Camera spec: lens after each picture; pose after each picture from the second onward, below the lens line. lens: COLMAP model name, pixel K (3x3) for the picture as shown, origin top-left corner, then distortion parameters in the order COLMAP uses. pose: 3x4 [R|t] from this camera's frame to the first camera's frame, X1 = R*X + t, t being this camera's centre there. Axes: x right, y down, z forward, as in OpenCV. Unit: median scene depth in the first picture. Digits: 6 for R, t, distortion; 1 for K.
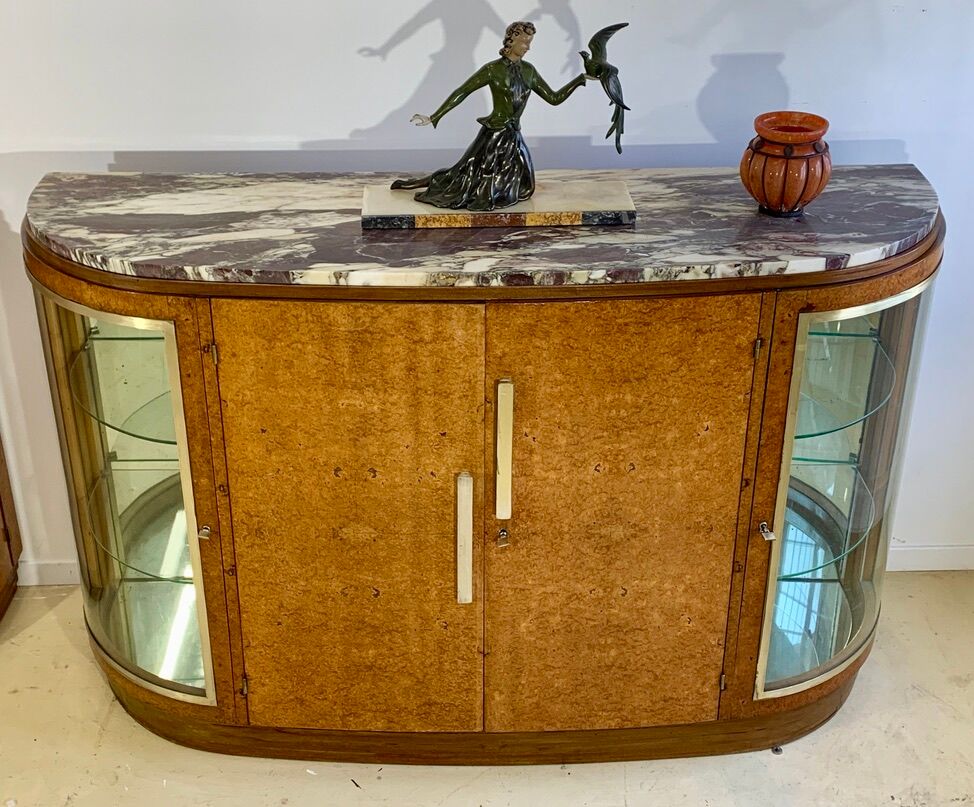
lens RADIAL K [[1346.0, 0, 452.9], [0, 1346.0, 392.3], [0, 0, 1]] dist [0.109919, 0.000000]
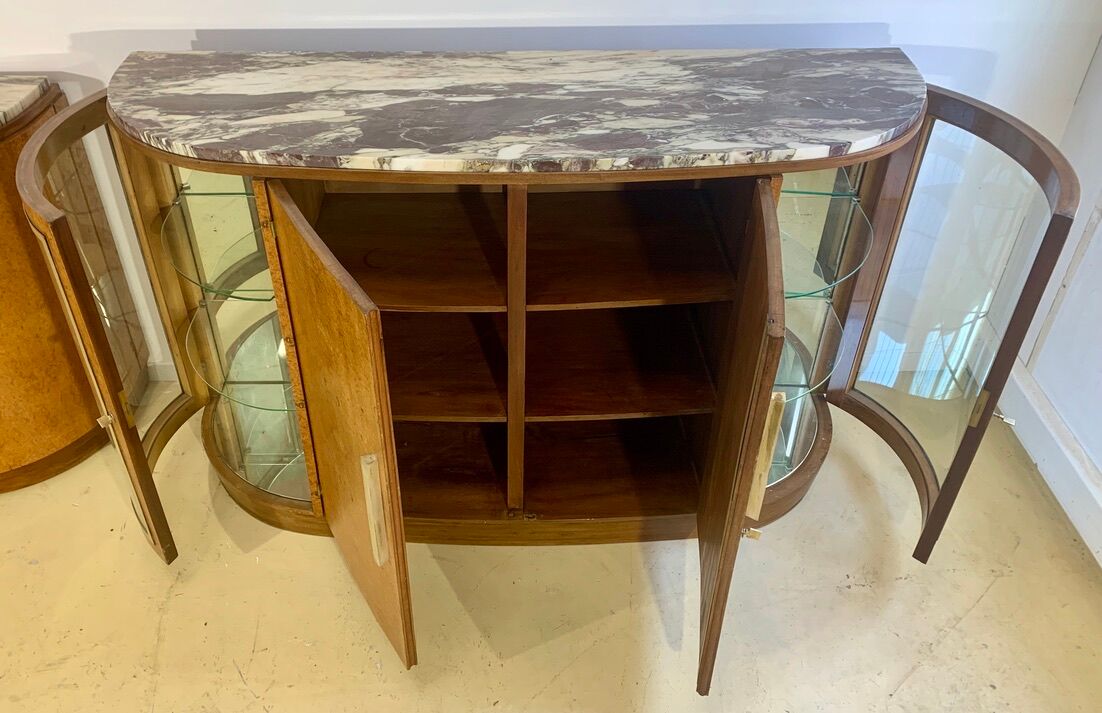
lens RADIAL K [[921.0, 0, 509.7], [0, 921.0, 297.1], [0, 0, 1]] dist [0.070900, -0.119253]
pose [[0.999988, 0.004813, 0.001177, 0.016312], [-0.004931, 0.989782, 0.142505, -0.078684], [-0.000479, -0.142509, 0.989793, 0.231391]]
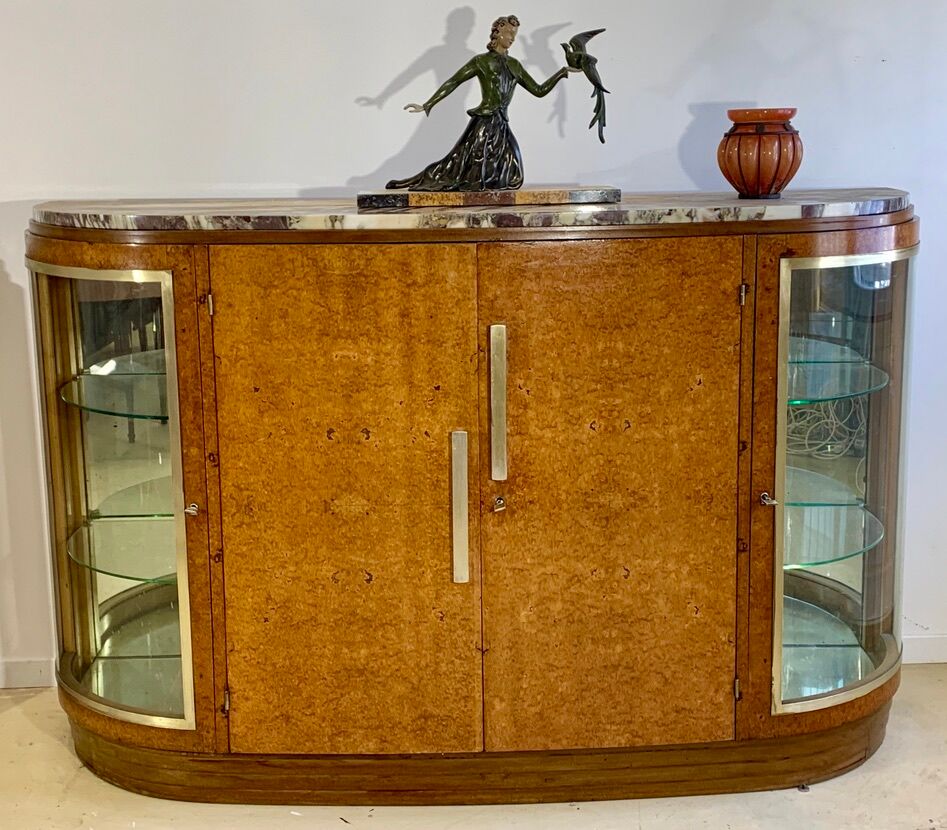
lens RADIAL K [[1451.5, 0, 483.1], [0, 1451.5, 397.8], [0, 0, 1]] dist [0.120590, 0.000000]
pose [[0.999794, -0.010331, 0.017455, 0.008017], [0.015005, 0.955766, -0.293744, 0.347479], [-0.013648, 0.293945, 0.955725, -0.027500]]
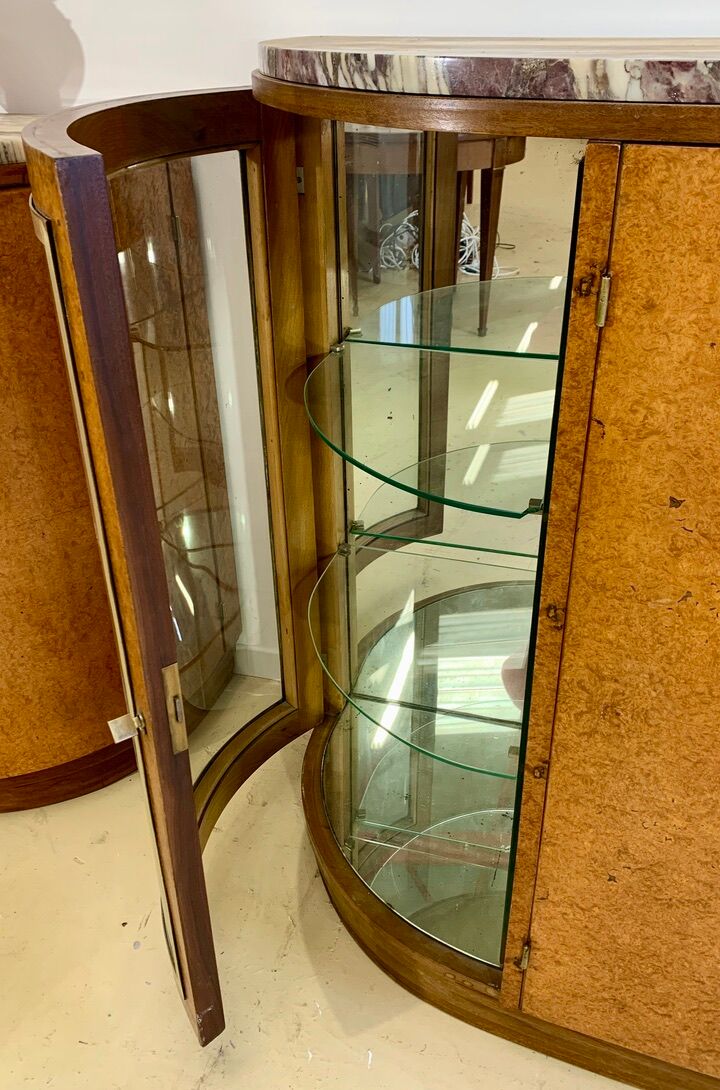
lens RADIAL K [[930.4, 0, 387.9], [0, 930.4, 539.9], [0, 0, 1]] dist [0.061538, -0.086968]
pose [[0.963206, 0.137767, -0.230769, -0.156256], [-0.131456, 0.990407, 0.042581, 0.039520], [0.234422, -0.010679, 0.972076, 0.671245]]
